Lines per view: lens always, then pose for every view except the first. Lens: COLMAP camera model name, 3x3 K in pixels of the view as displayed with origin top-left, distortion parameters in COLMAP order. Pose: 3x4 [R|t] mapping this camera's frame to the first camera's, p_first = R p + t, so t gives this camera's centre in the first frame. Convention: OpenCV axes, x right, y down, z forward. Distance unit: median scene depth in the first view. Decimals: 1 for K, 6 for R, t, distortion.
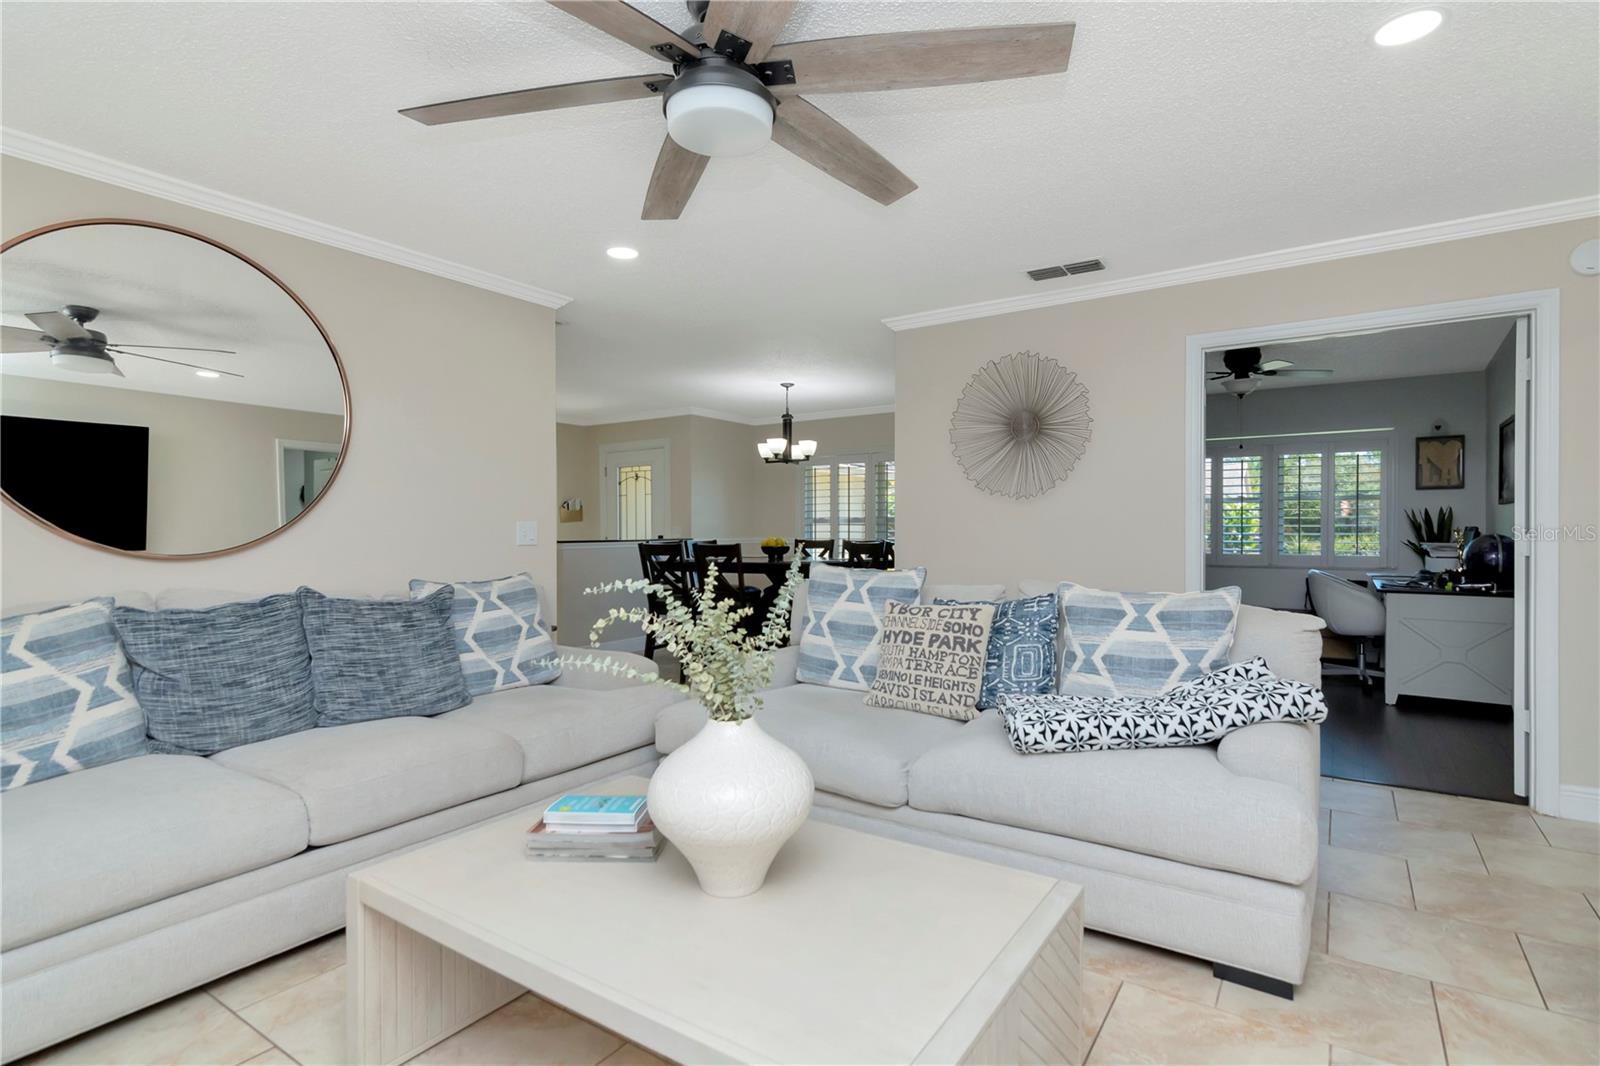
lens RADIAL K [[771.6, 0, 809.9], [0, 771.6, 540.8], [0, 0, 1]] dist [-0.009792, -0.001607]
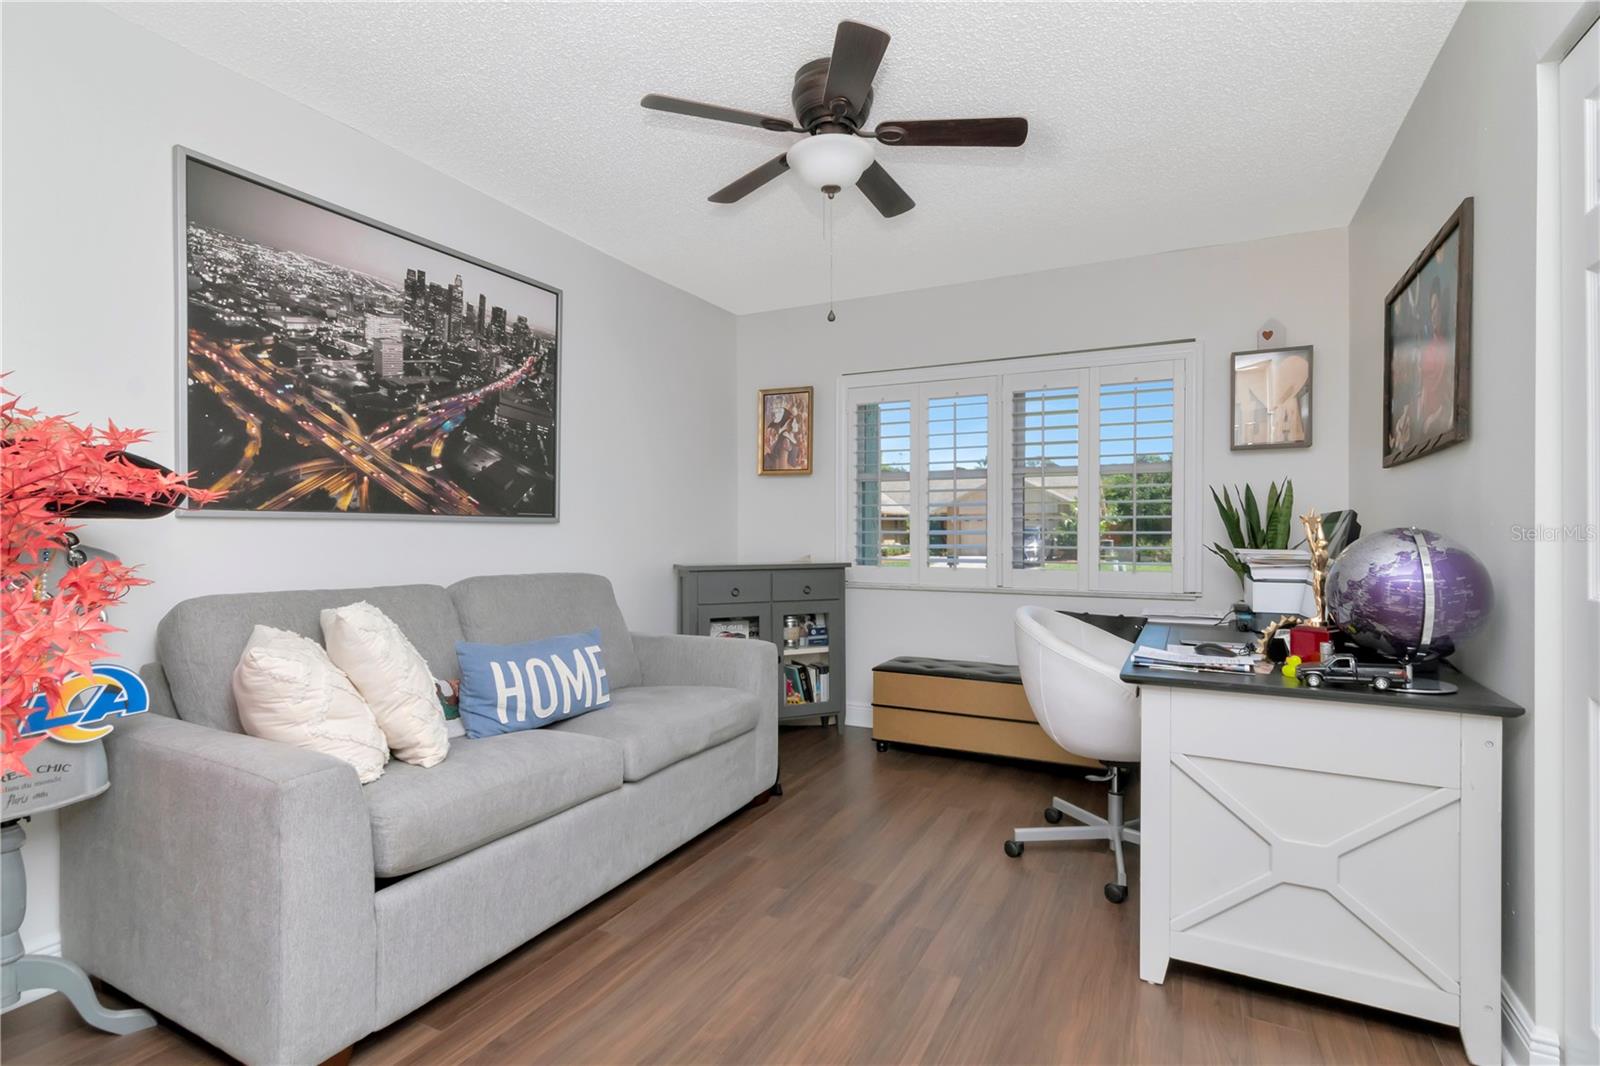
lens RADIAL K [[771.6, 0, 809.9], [0, 771.6, 540.8], [0, 0, 1]] dist [-0.009792, -0.001607]
pose [[0.989512, 0.003316, 0.144413, 0.440165], [-0.002290, 0.999971, -0.007273, 0.001474], [-0.144433, 0.006866, 0.989491, 0.532001]]
